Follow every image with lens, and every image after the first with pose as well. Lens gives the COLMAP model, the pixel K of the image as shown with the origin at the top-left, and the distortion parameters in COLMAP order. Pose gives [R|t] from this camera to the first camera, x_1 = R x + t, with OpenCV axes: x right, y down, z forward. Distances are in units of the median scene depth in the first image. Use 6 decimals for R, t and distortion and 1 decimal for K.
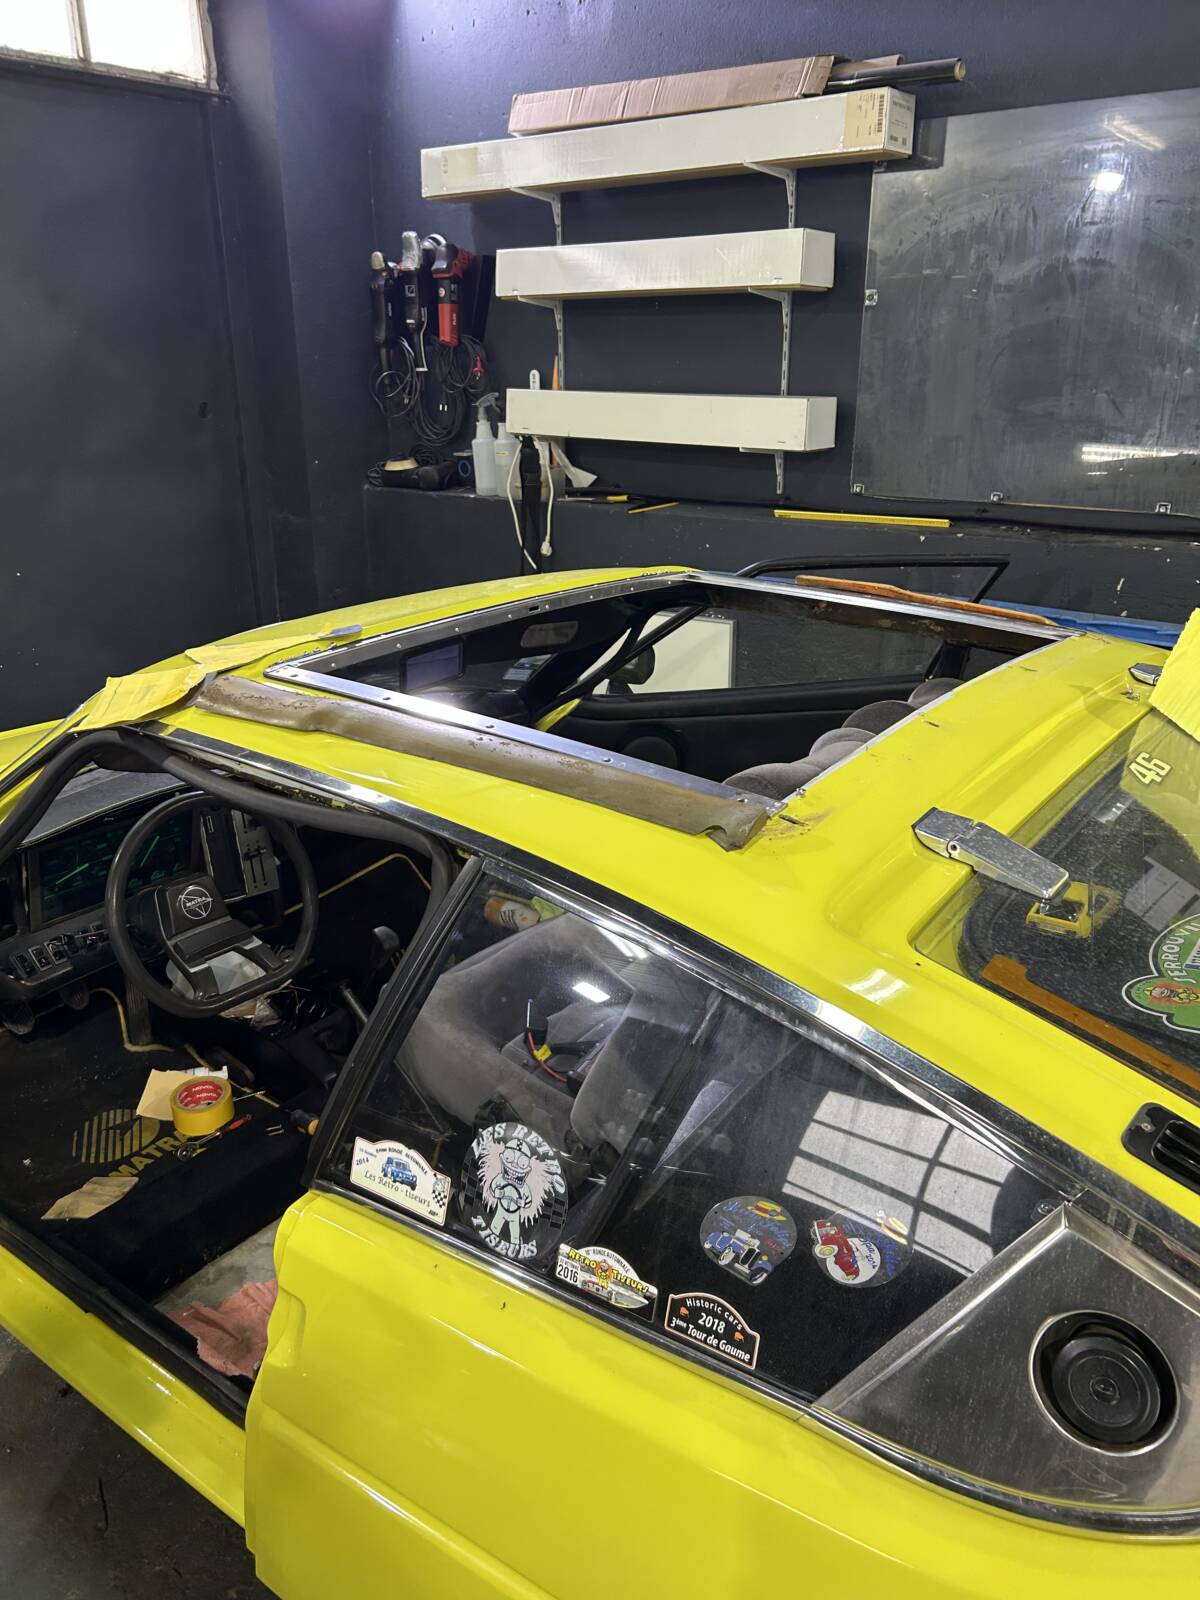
lens RADIAL K [[1244.8, 0, 624.1], [0, 1244.8, 812.2], [0, 0, 1]] dist [0.019809, -0.018823]
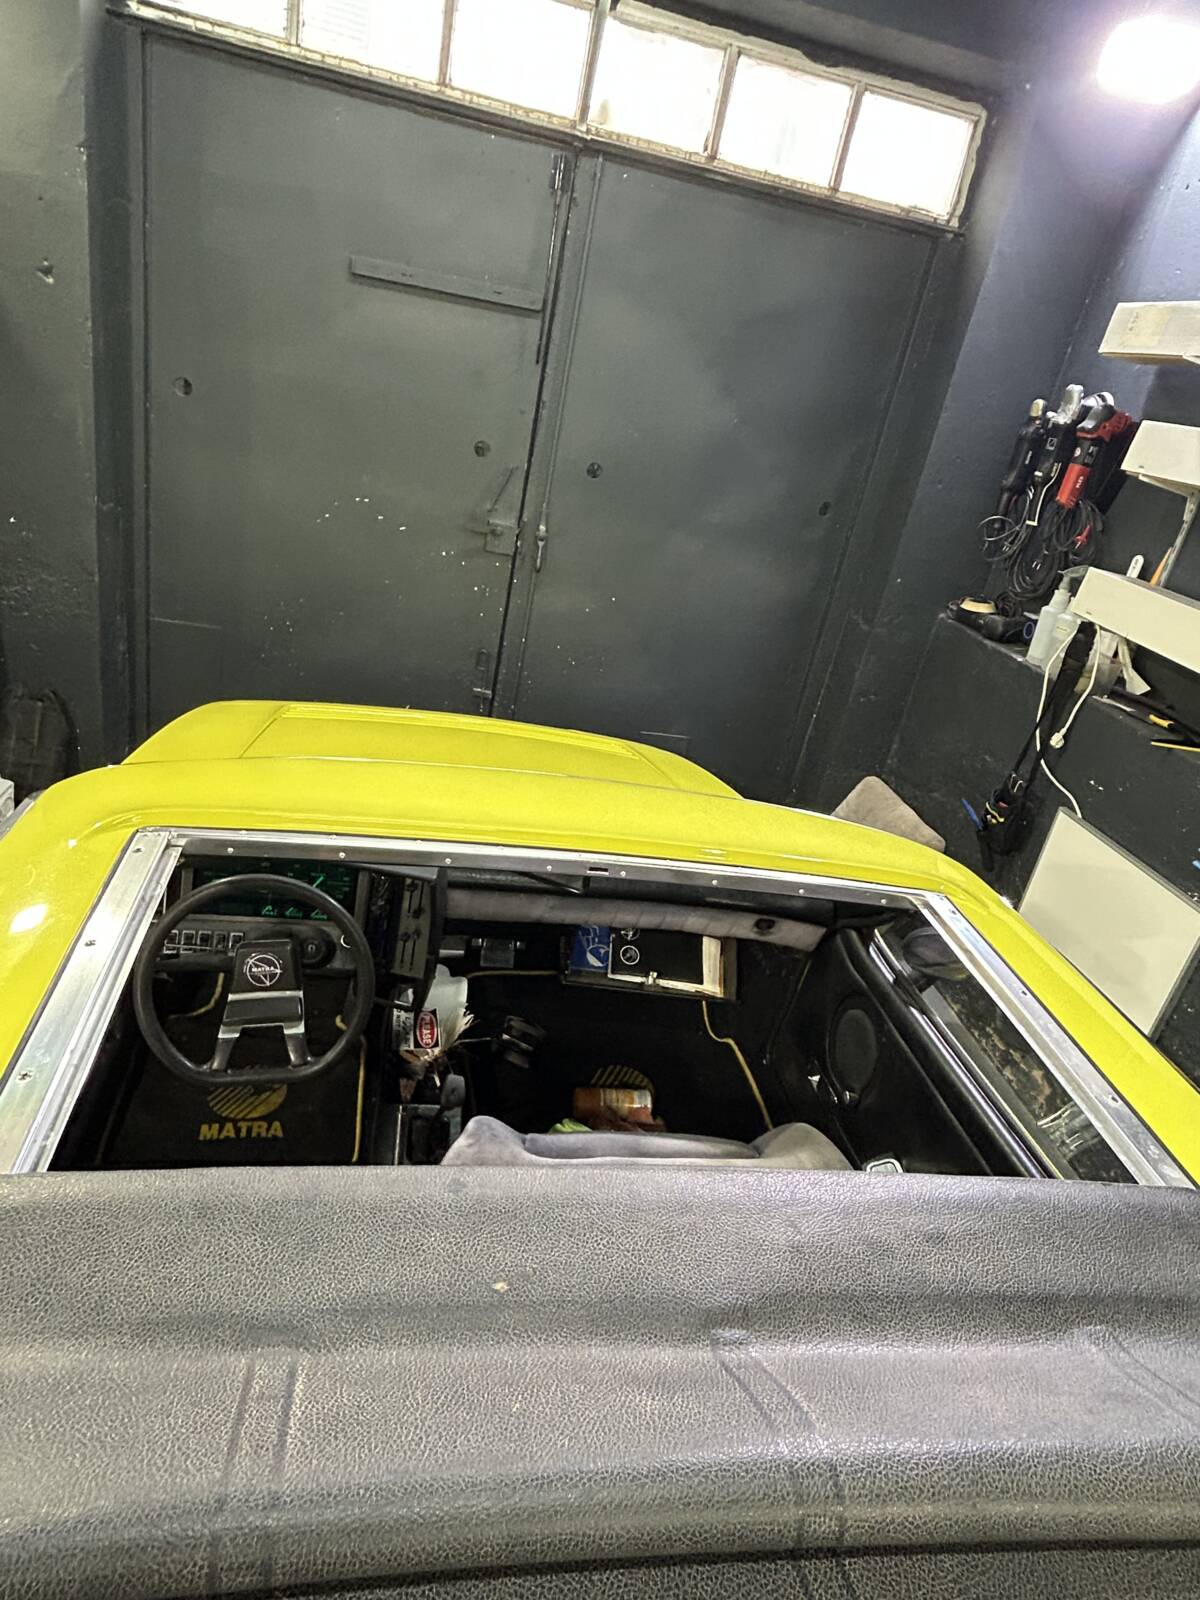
lens RADIAL K [[950.3, 0, 595.0], [0, 950.3, 784.7], [0, 0, 1]] dist [-0.004671, -0.000502]
pose [[0.703442, 0.409850, -0.580683, 0.116539], [-0.411991, 0.900868, 0.136751, -0.138496], [0.579166, 0.143040, 0.802562, 0.251180]]
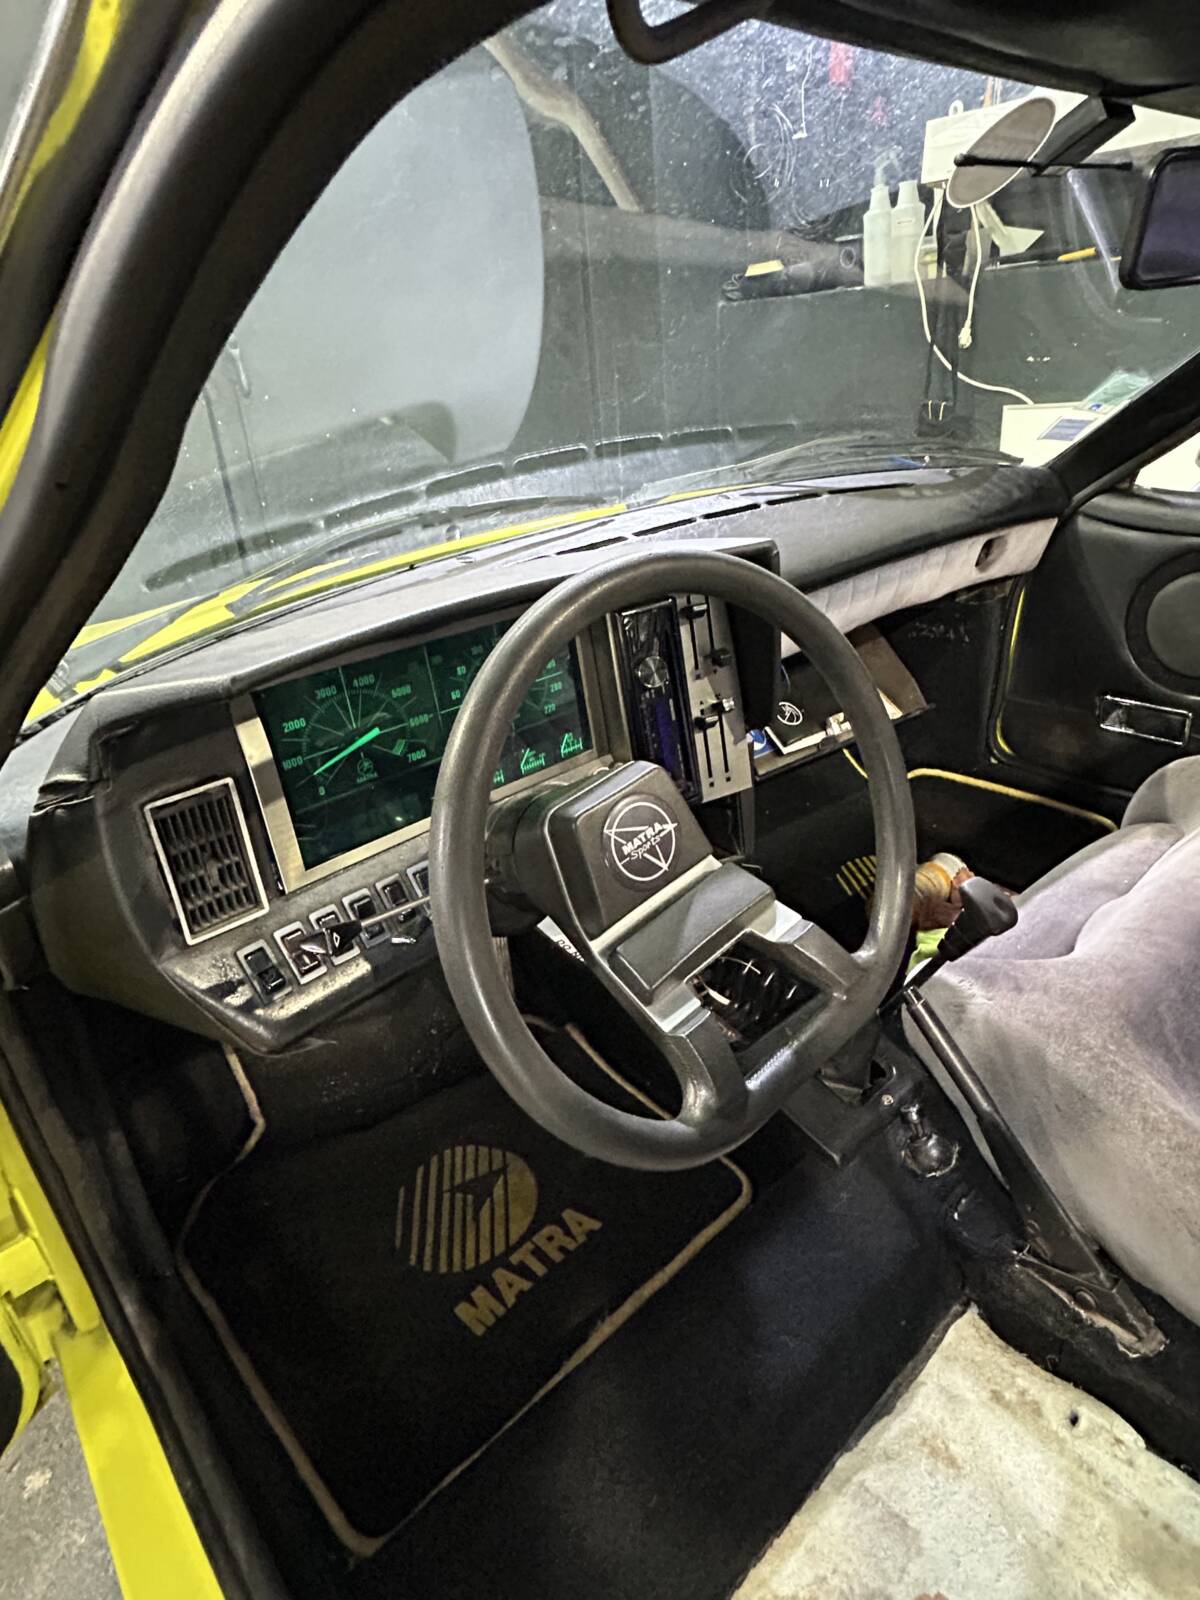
lens RADIAL K [[930.8, 0, 611.3], [0, 930.8, 790.9], [0, 0, 1]] dist [-0.000866, -0.001432]
pose [[0.973774, 0.025476, -0.226088, -0.140415], [-0.001570, 0.994440, 0.105295, 0.012770], [0.227513, -0.102178, 0.968399, 0.348588]]
